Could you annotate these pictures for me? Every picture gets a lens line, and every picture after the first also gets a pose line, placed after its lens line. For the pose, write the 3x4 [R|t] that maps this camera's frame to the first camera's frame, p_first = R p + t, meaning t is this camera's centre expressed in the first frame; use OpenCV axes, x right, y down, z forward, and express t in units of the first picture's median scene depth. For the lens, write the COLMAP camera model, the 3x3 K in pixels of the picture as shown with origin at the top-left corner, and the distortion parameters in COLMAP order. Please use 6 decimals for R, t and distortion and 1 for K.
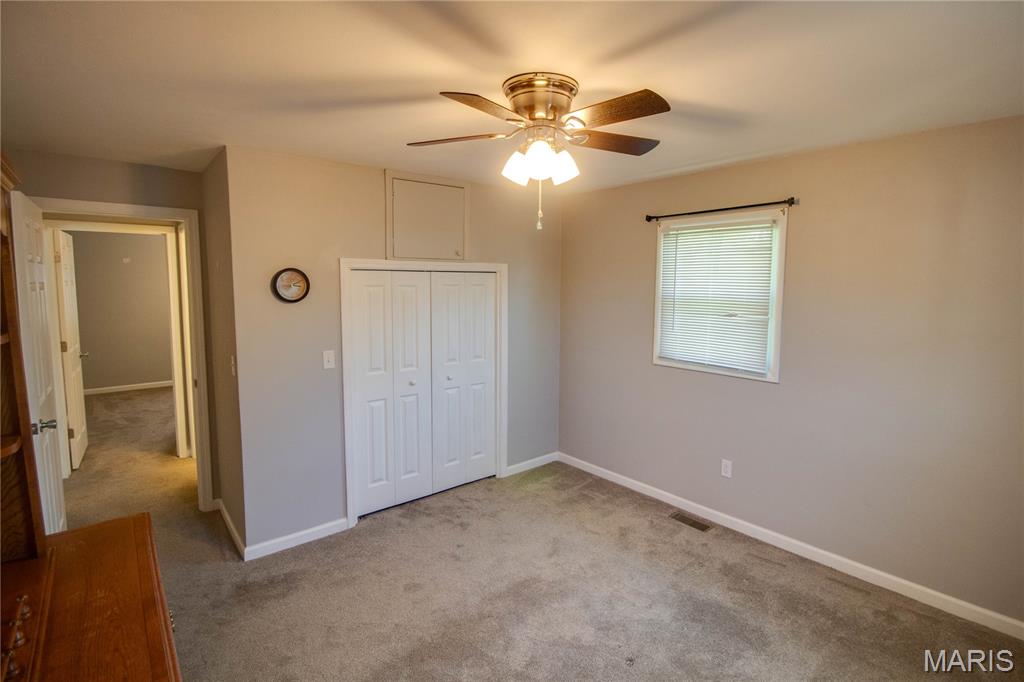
lens RADIAL K [[476.1, 0, 495.5], [0, 476.1, 320.9], [0, 0, 1]] dist [-0.004481, -0.000551]
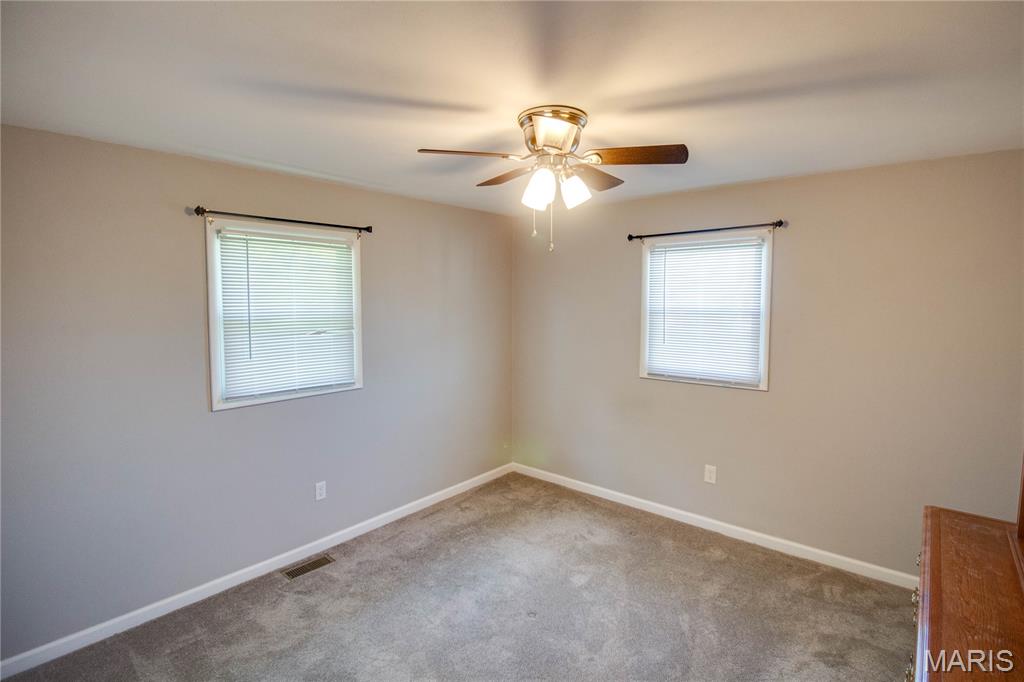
lens RADIAL K [[493.7, 0, 510.9], [0, 493.7, 329.2], [0, 0, 1]] dist [-0.003687, -0.001498]
pose [[-0.175665, -0.055073, 0.982908, -0.561086], [0.089538, 0.993402, 0.071663, -0.055435], [-0.980370, 0.100596, -0.169575, 0.765348]]
